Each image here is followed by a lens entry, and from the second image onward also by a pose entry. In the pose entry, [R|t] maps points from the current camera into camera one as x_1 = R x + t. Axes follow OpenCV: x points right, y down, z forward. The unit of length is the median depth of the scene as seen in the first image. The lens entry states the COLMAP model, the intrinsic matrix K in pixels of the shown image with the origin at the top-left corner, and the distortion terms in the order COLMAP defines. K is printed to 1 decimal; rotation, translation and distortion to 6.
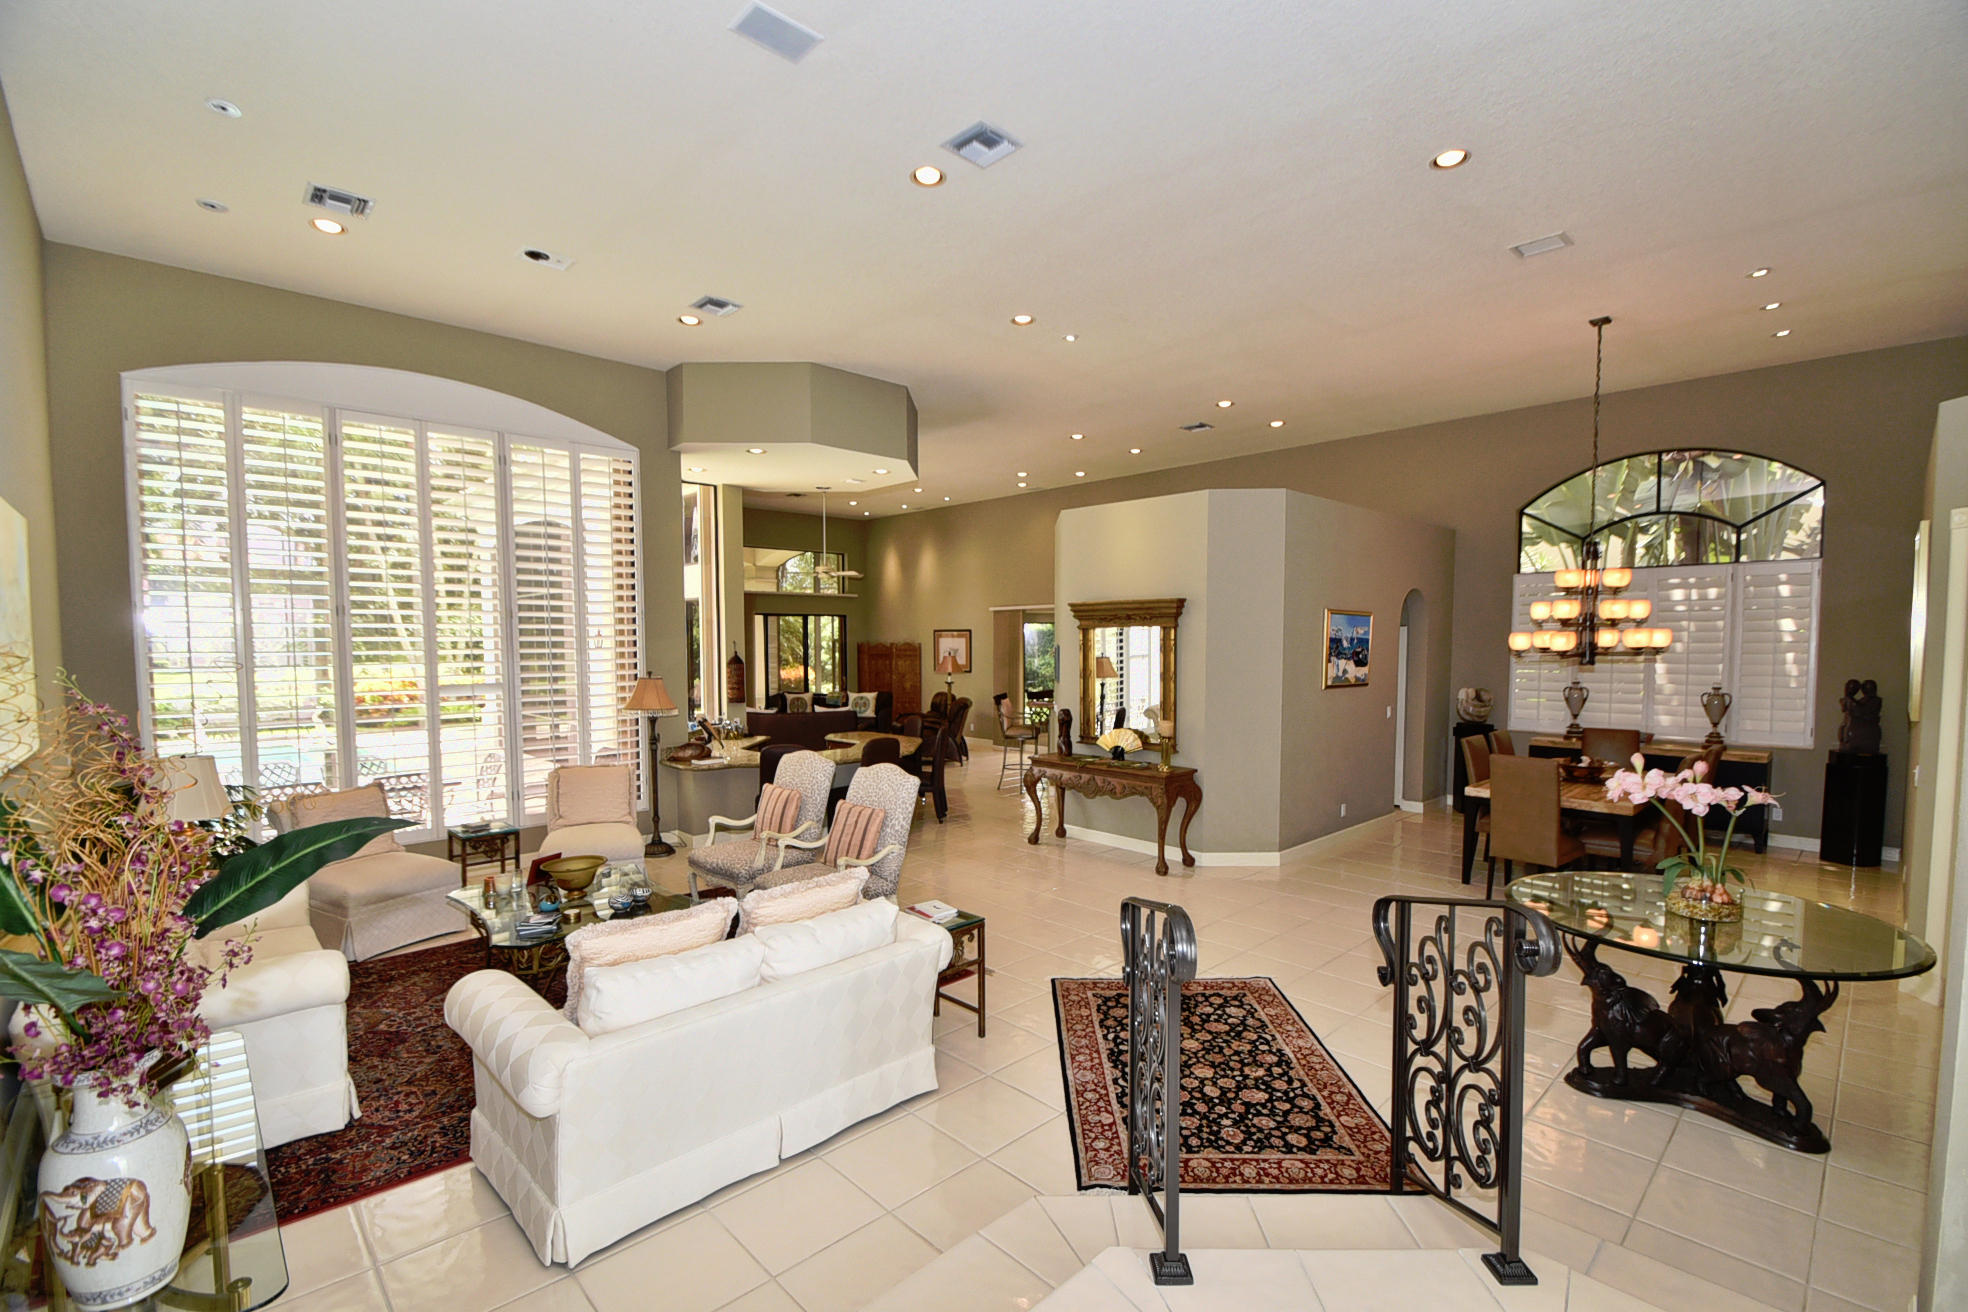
lens RADIAL K [[864.0, 0, 986.6], [0, 864.0, 698.7], [0, 0, 1]] dist [-0.007255, -0.002825]
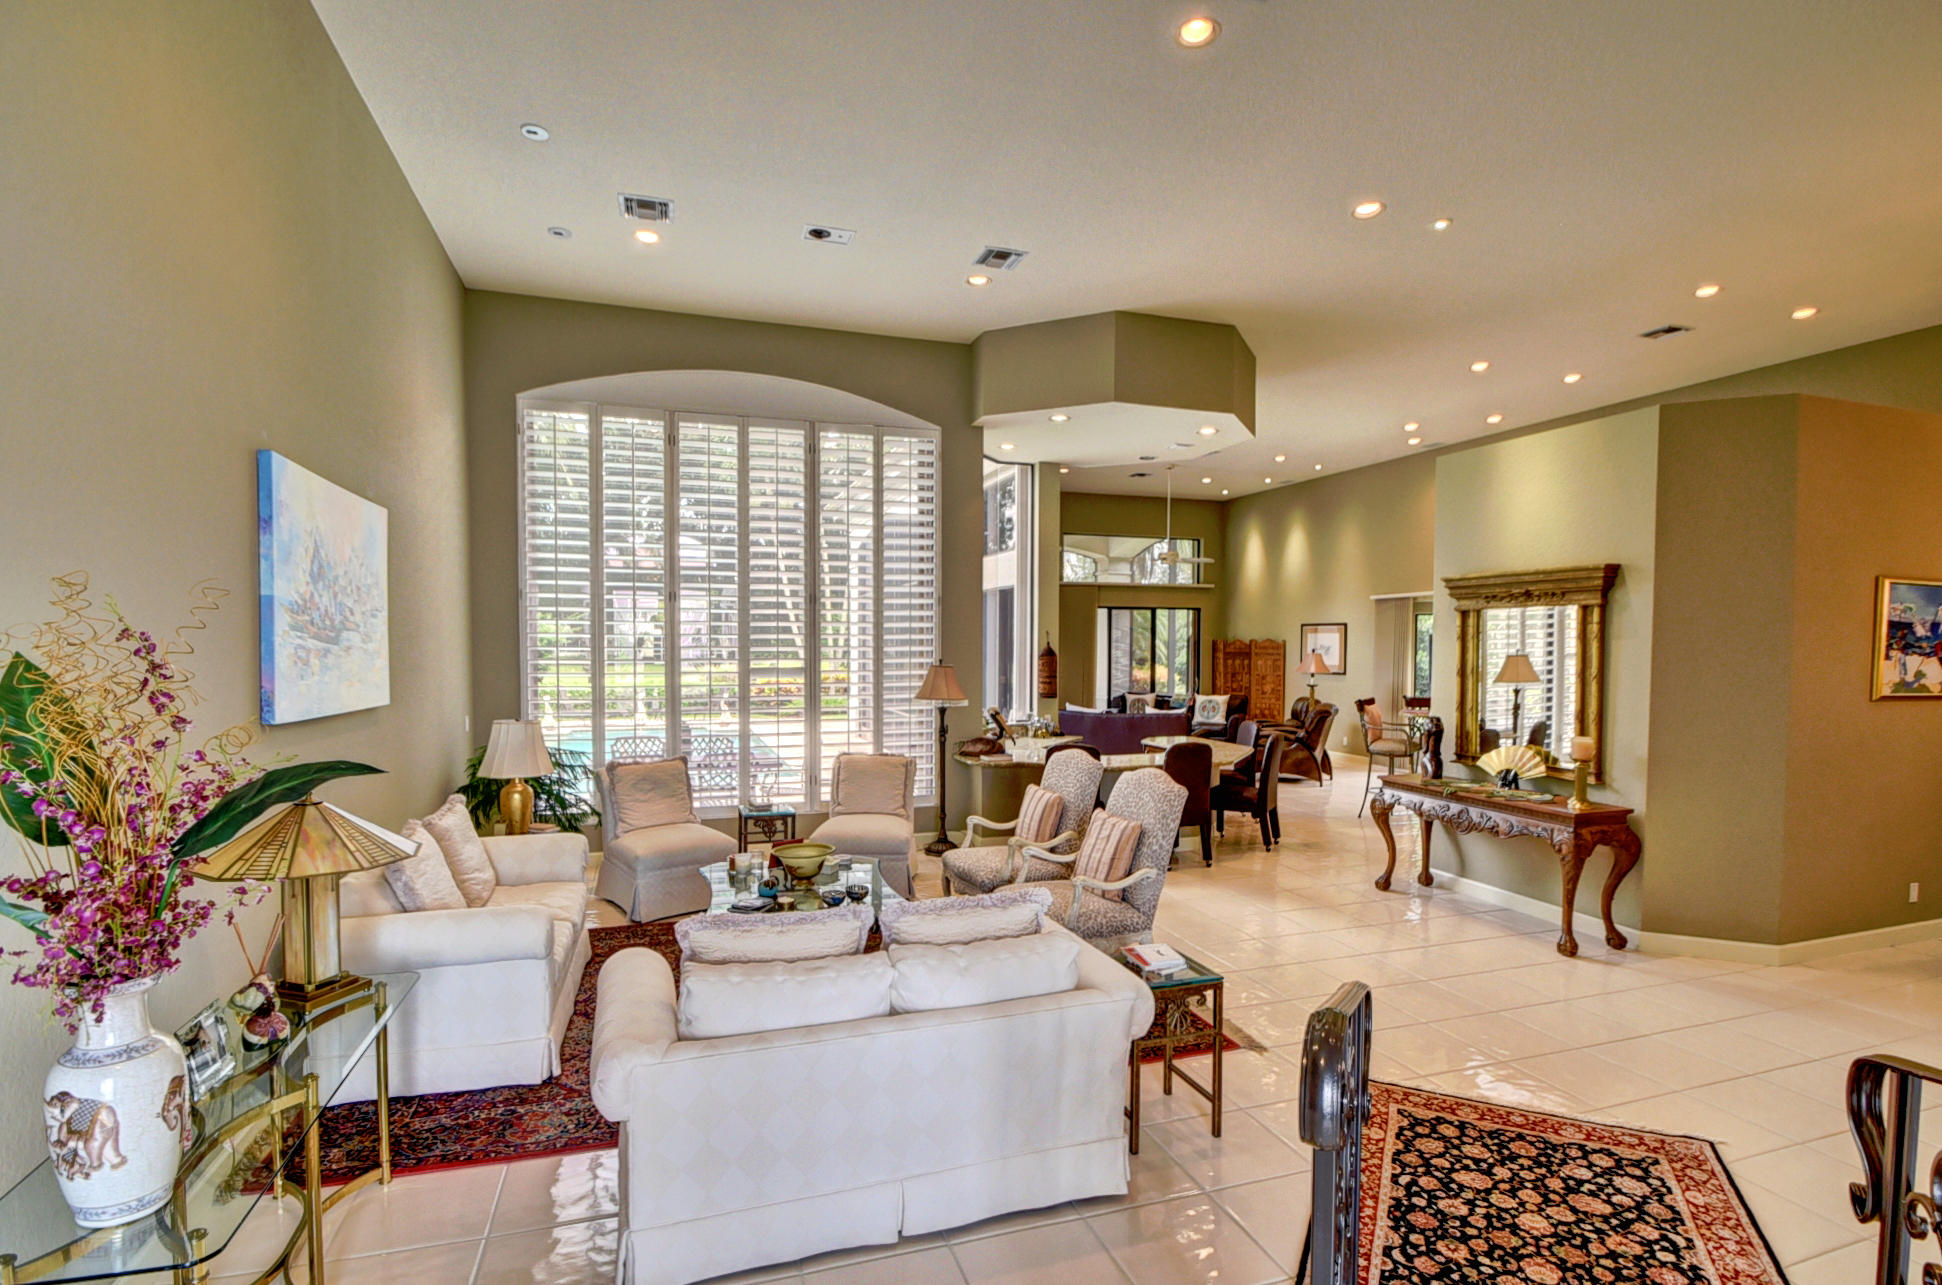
lens RADIAL K [[925.9, 0, 963.1], [0, 925.9, 682.9], [0, 0, 1]] dist [-0.009219, -0.006551]
pose [[0.901089, 0.024220, -0.432957, 0.072549], [-0.035002, 0.999244, -0.016947, 0.011049], [0.432219, 0.030425, 0.901255, 0.093456]]
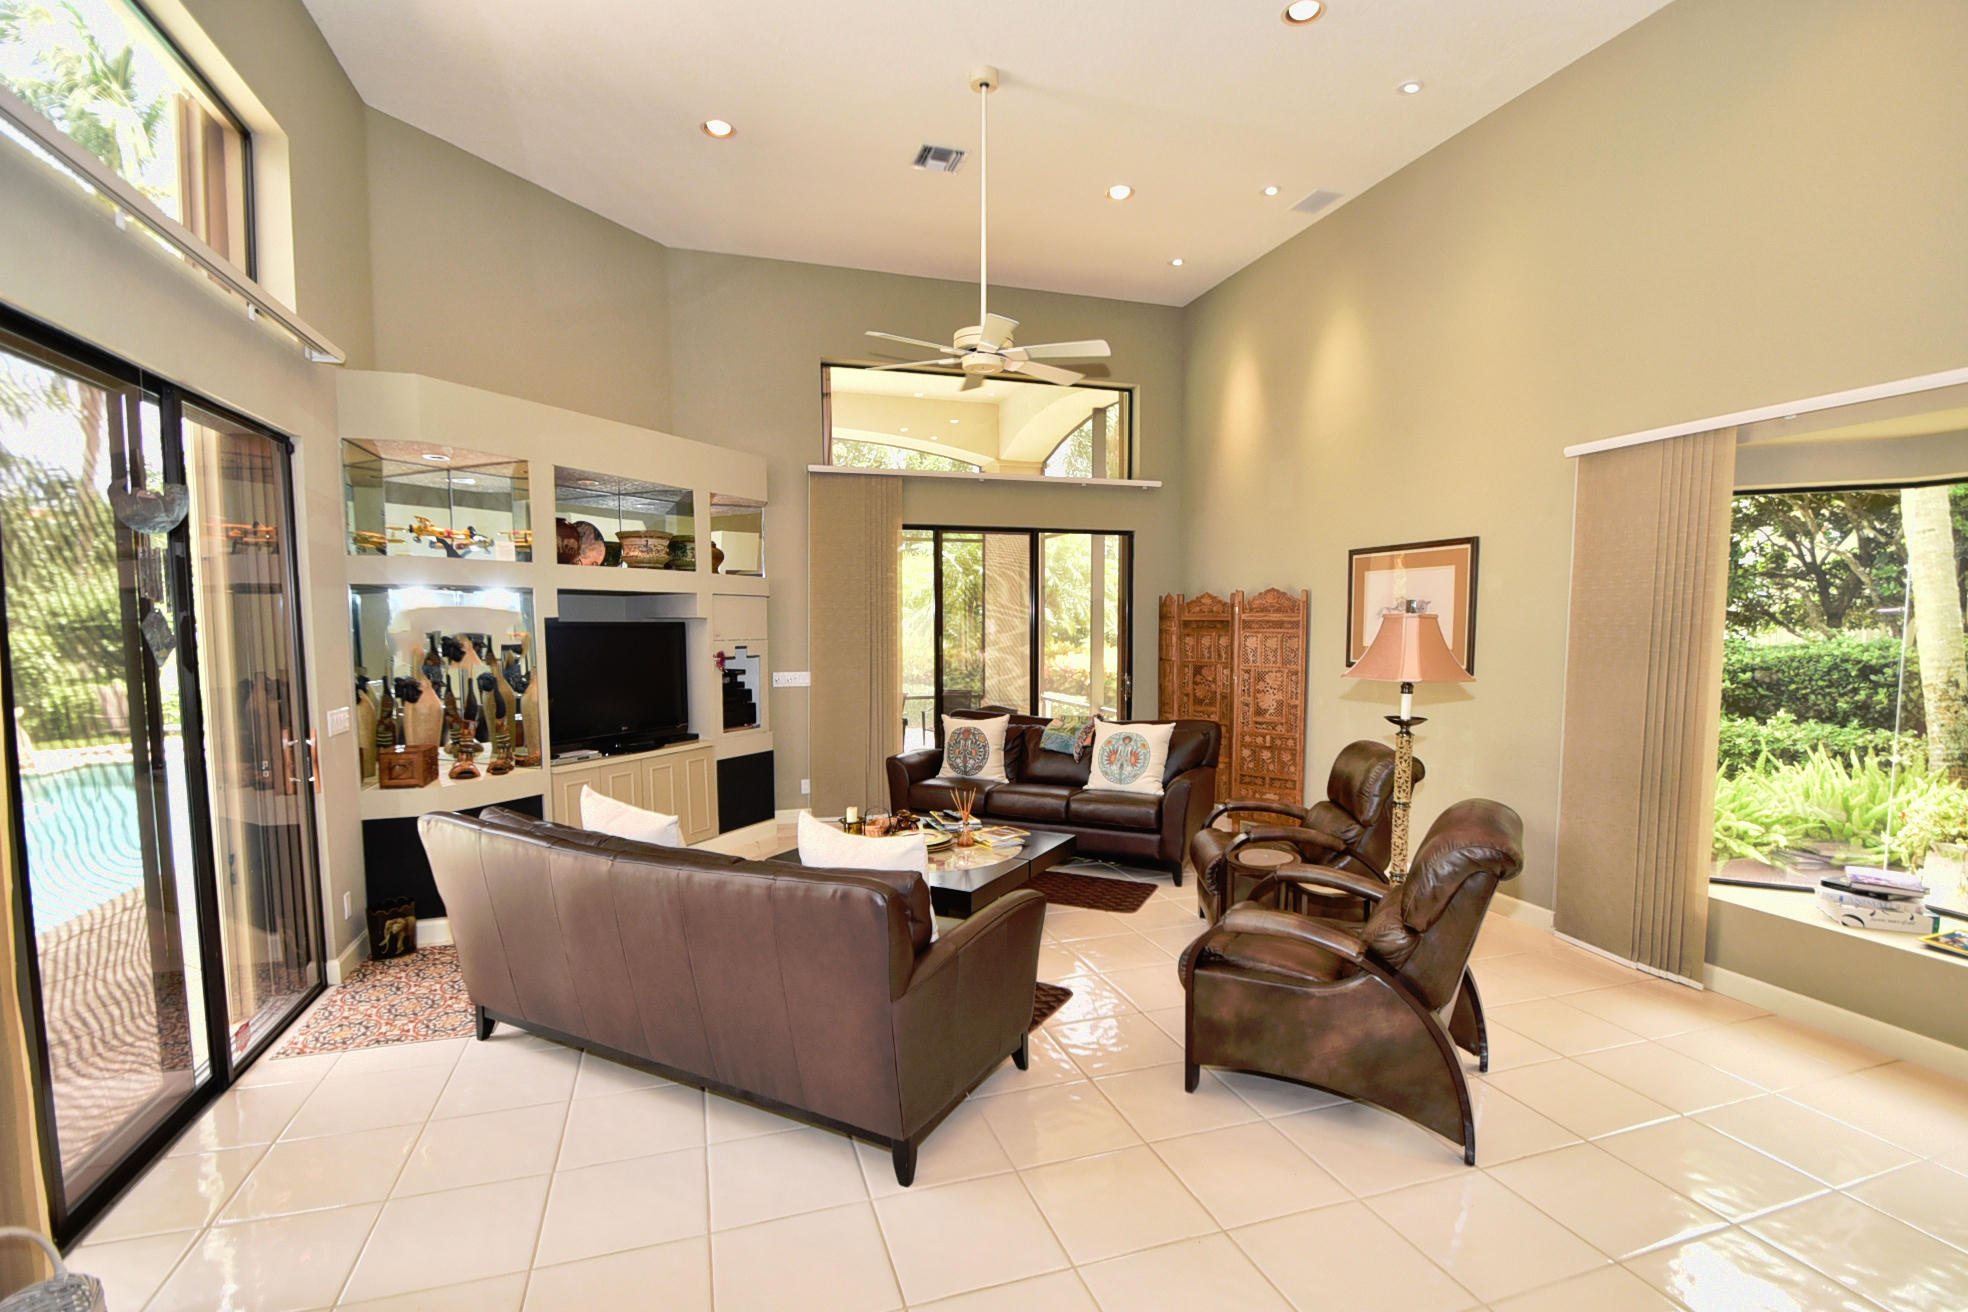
lens RADIAL K [[891.2, 0, 973.0], [0, 891.2, 706.5], [0, 0, 1]] dist [-0.017294, -0.001658]
pose [[0.892727, 0.036621, -0.449108, -0.072604], [-0.025811, 0.999211, 0.030171, -0.048130], [0.449859, -0.015343, 0.892968, 1.308974]]
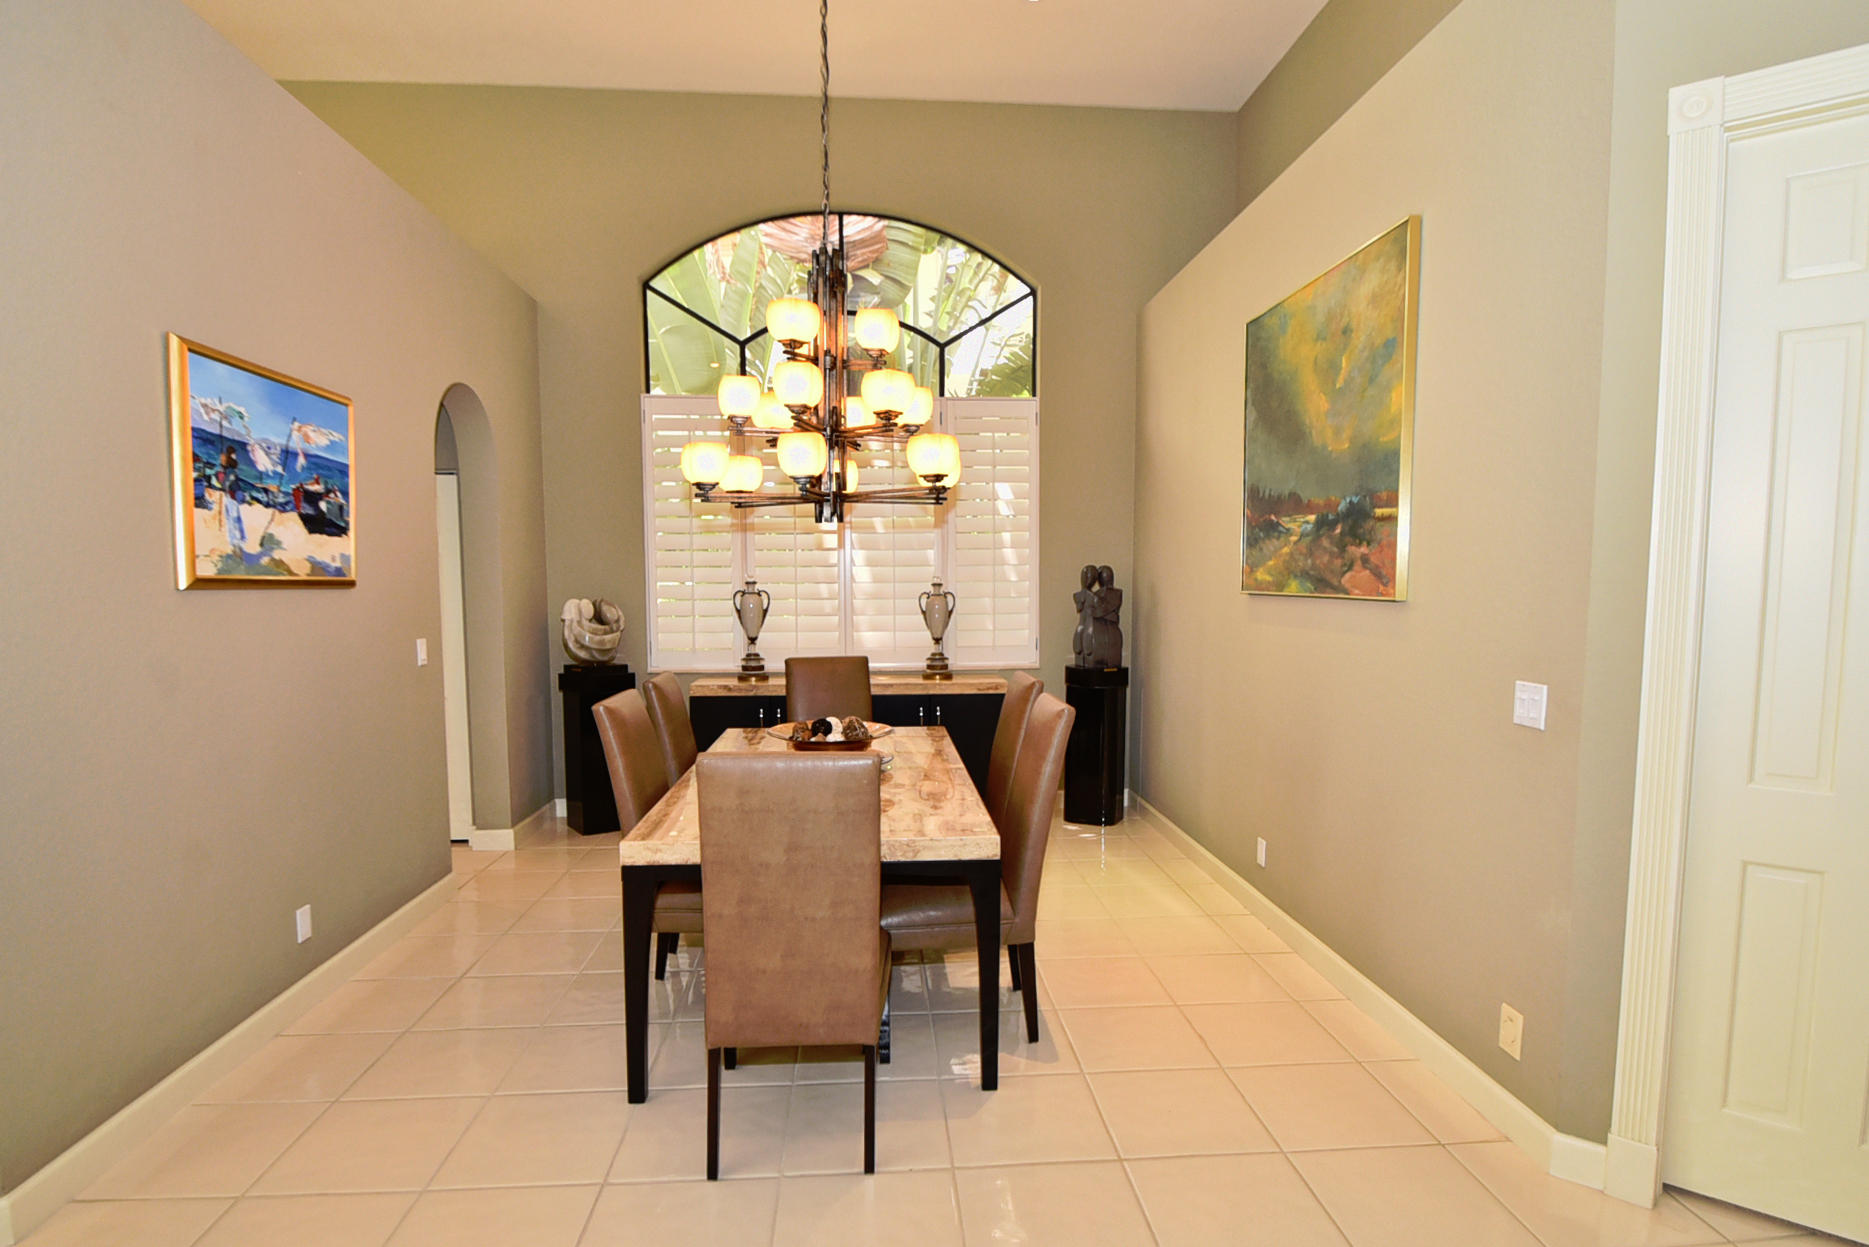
lens RADIAL K [[938.9, 0, 907.9], [0, 938.9, 656.5], [0, 0, 1]] dist [0.004661, -0.001841]
pose [[0.642521, -0.062258, 0.763734, 0.299374], [0.052269, 0.997933, 0.037376, 0.014937], [-0.764483, 0.015905, 0.644448, 0.579488]]
